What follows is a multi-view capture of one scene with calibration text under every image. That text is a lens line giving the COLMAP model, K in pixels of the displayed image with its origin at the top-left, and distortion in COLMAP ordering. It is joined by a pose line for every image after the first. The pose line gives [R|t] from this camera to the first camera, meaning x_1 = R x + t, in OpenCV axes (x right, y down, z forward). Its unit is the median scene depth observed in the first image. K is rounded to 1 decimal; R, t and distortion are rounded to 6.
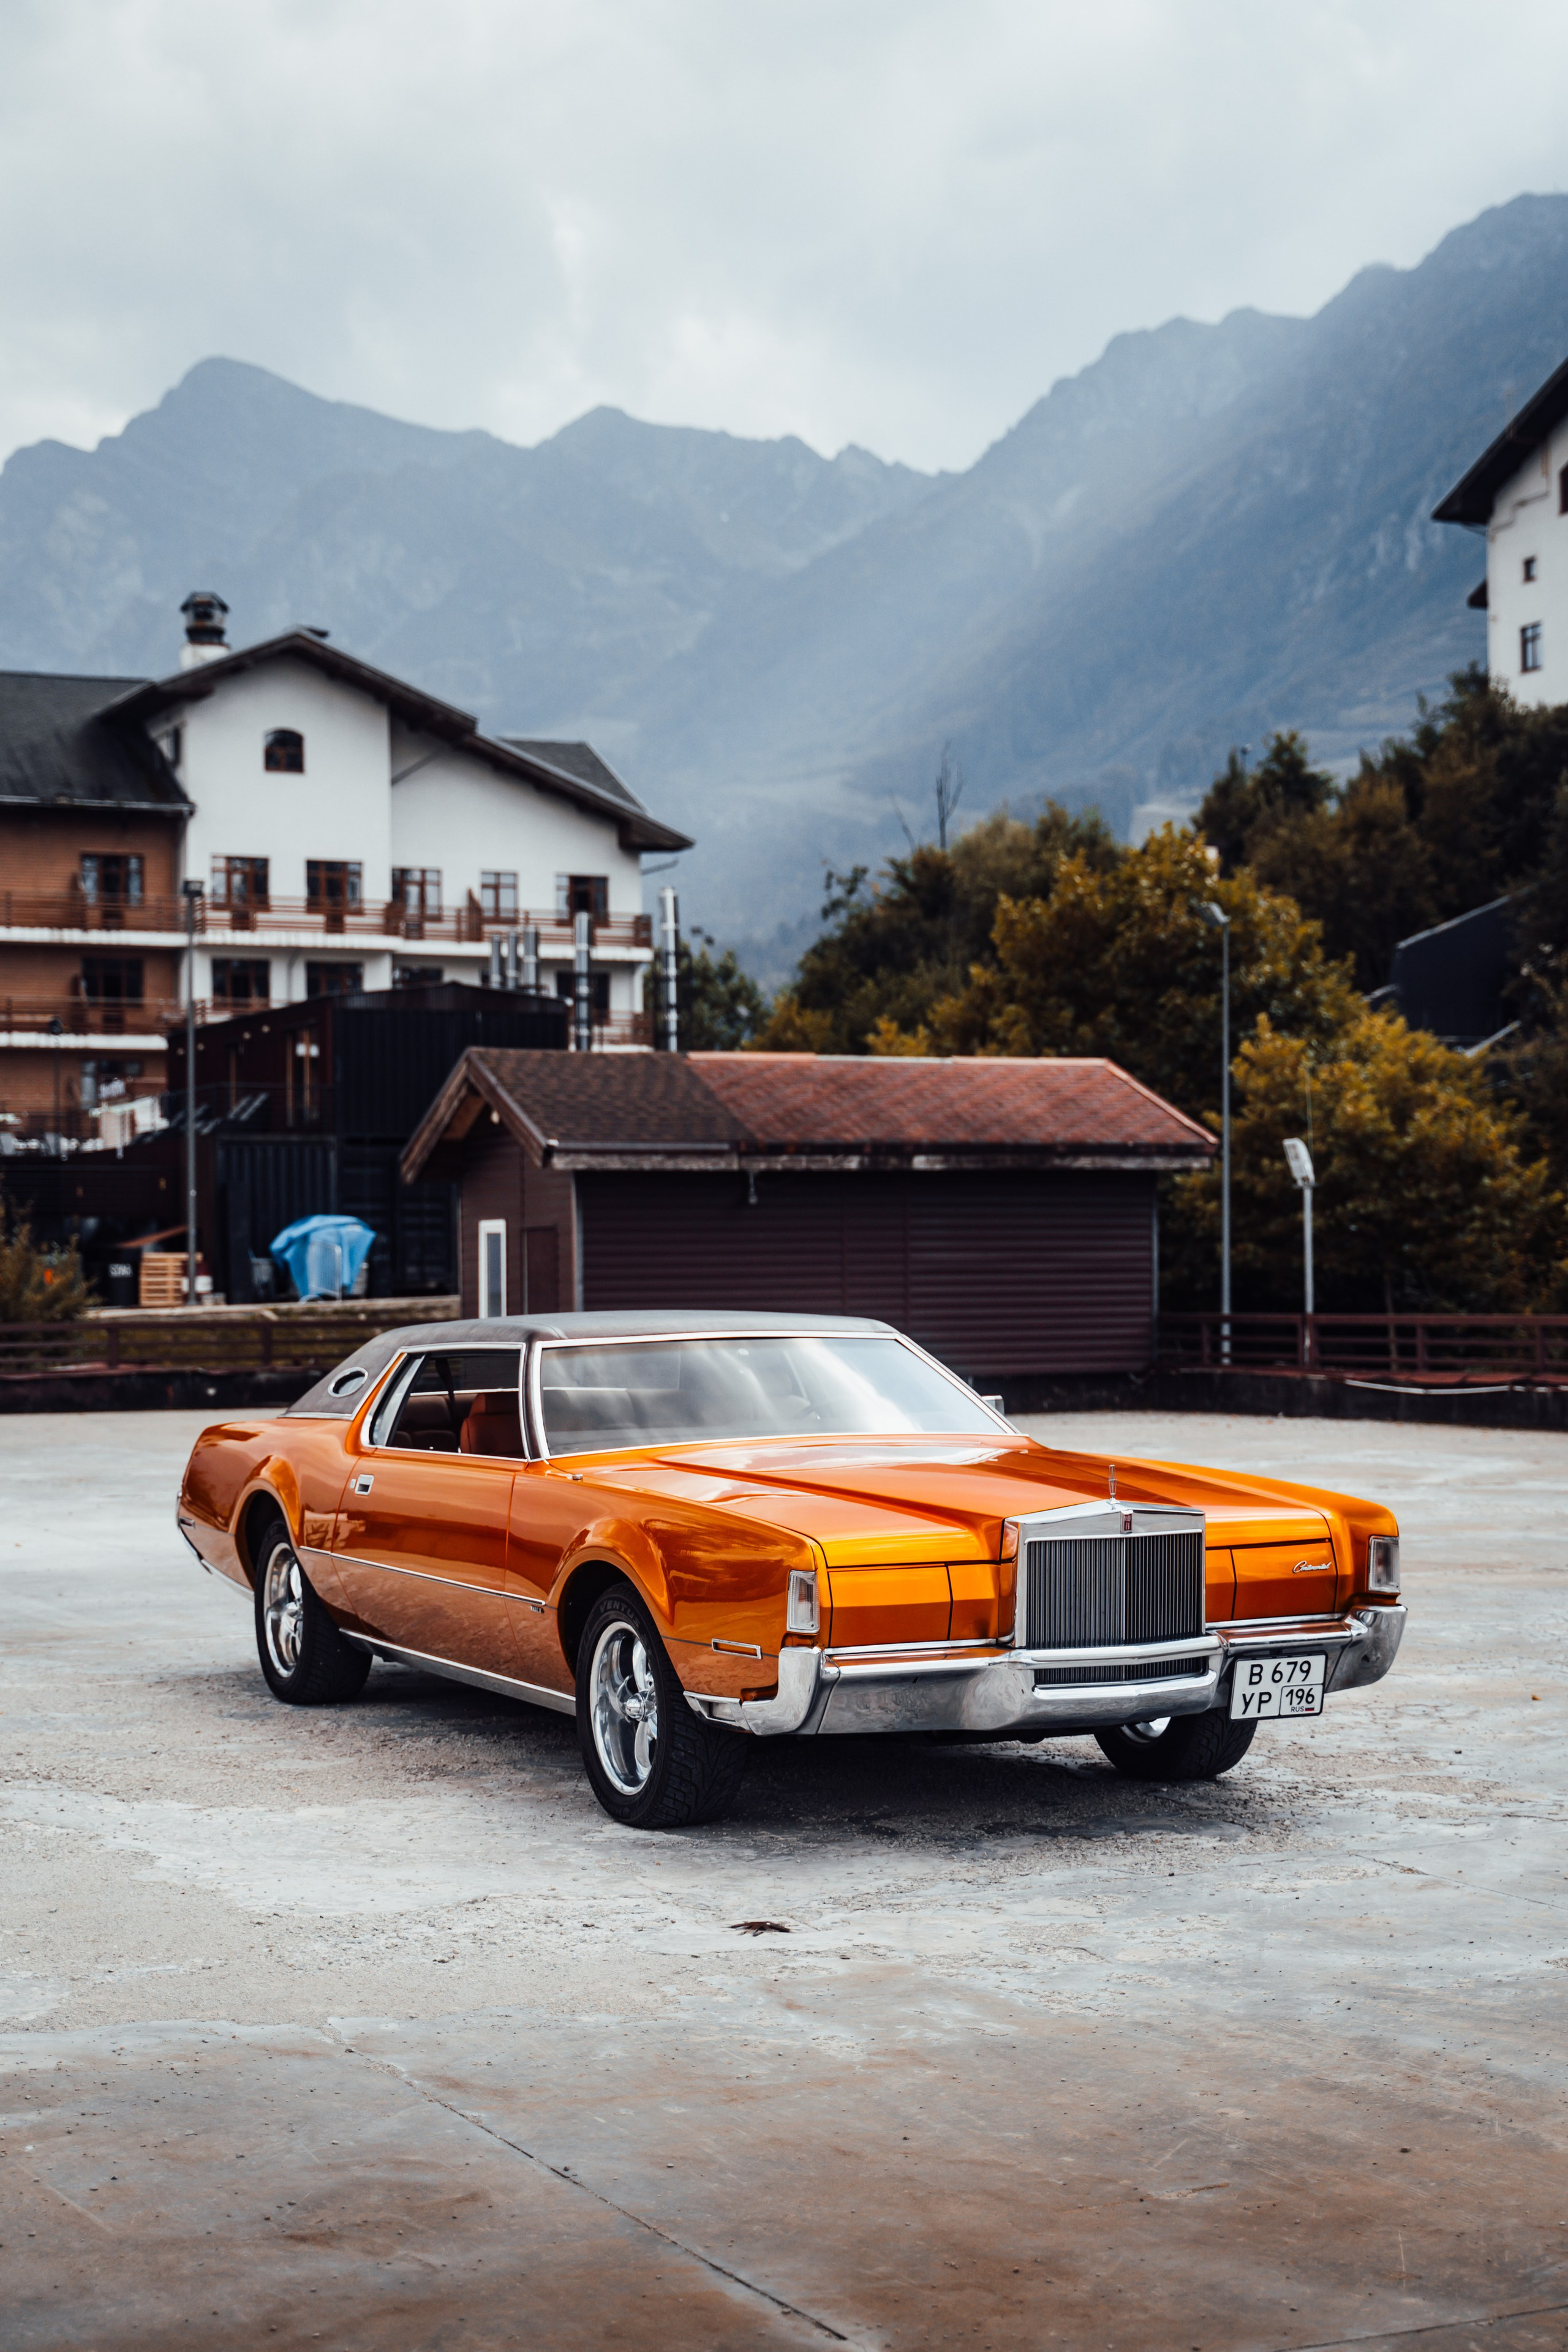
lens RADIAL K [[3427.6, 0, 784.0], [0, 3427.6, 1176.0], [0, 0, 1]] dist [0.014279, 0.012668]
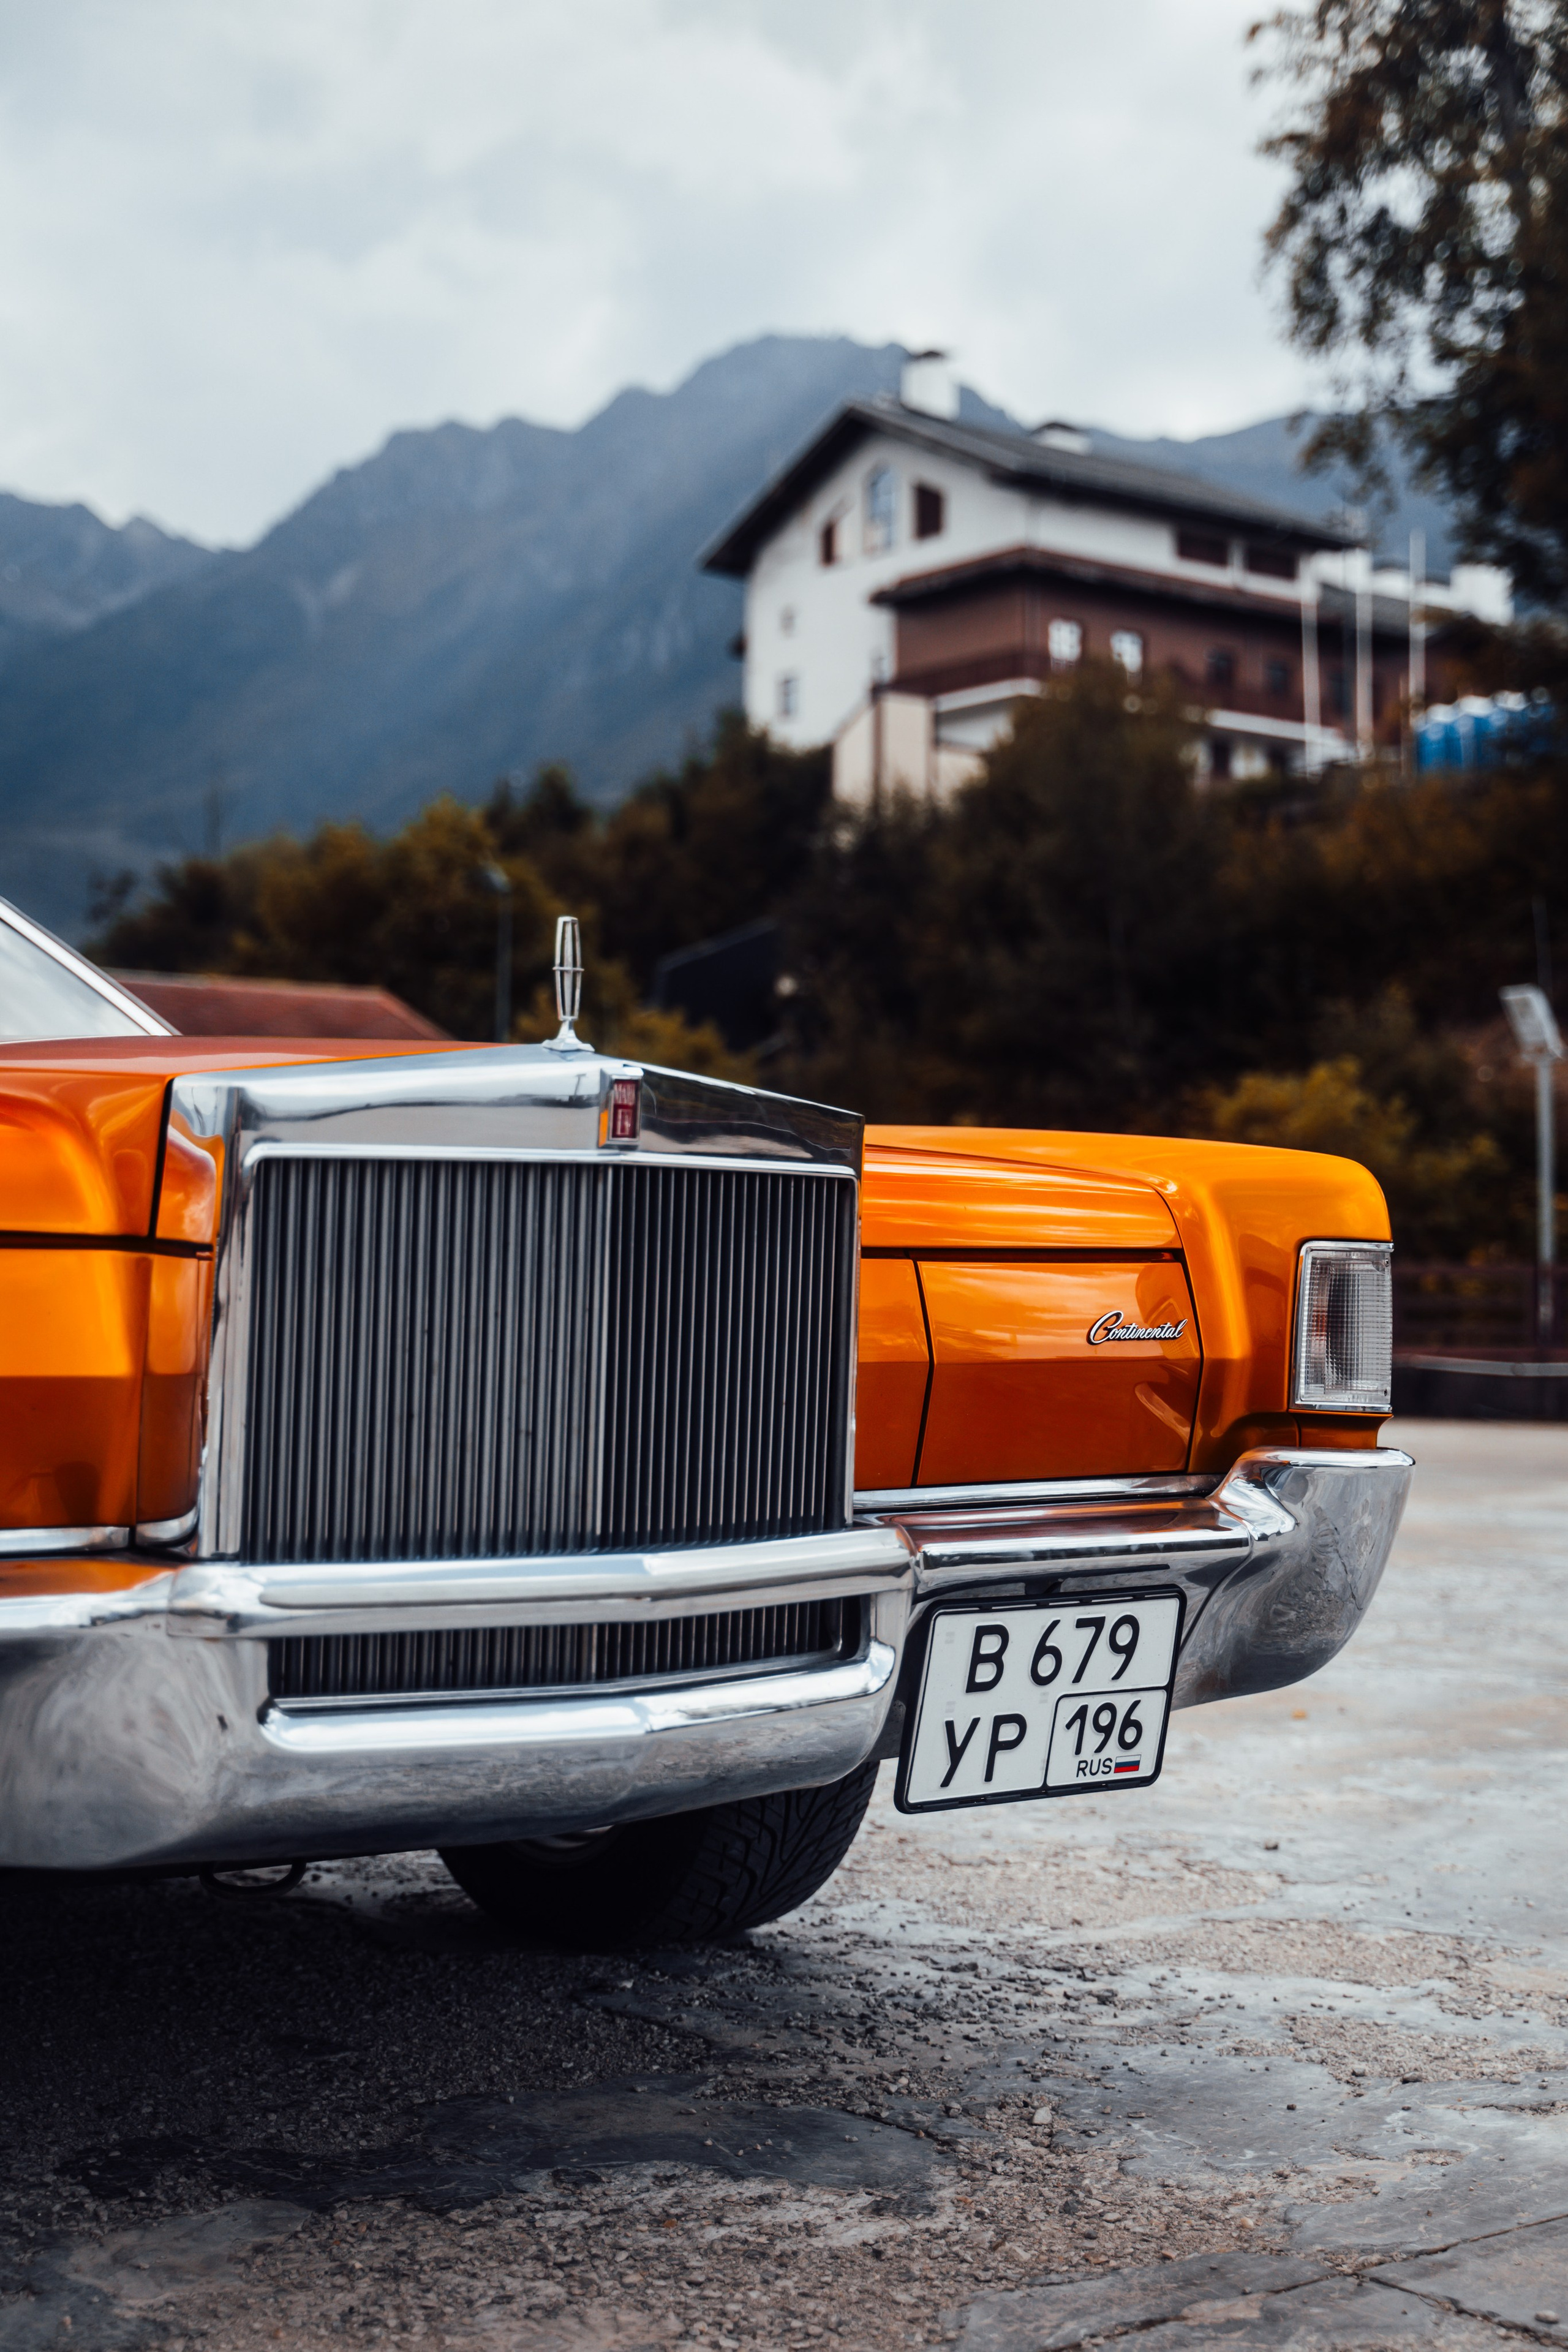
lens RADIAL K [[3152.4, 0, 784.0], [0, 3152.4, 1176.0], [0, 0, 1]] dist [-0.004916, -0.013422]
pose [[0.973995, 0.029274, 0.224671, 0.053612], [-0.025900, 0.999503, -0.017954, 0.106599], [-0.225085, 0.011668, 0.974269, 0.721030]]
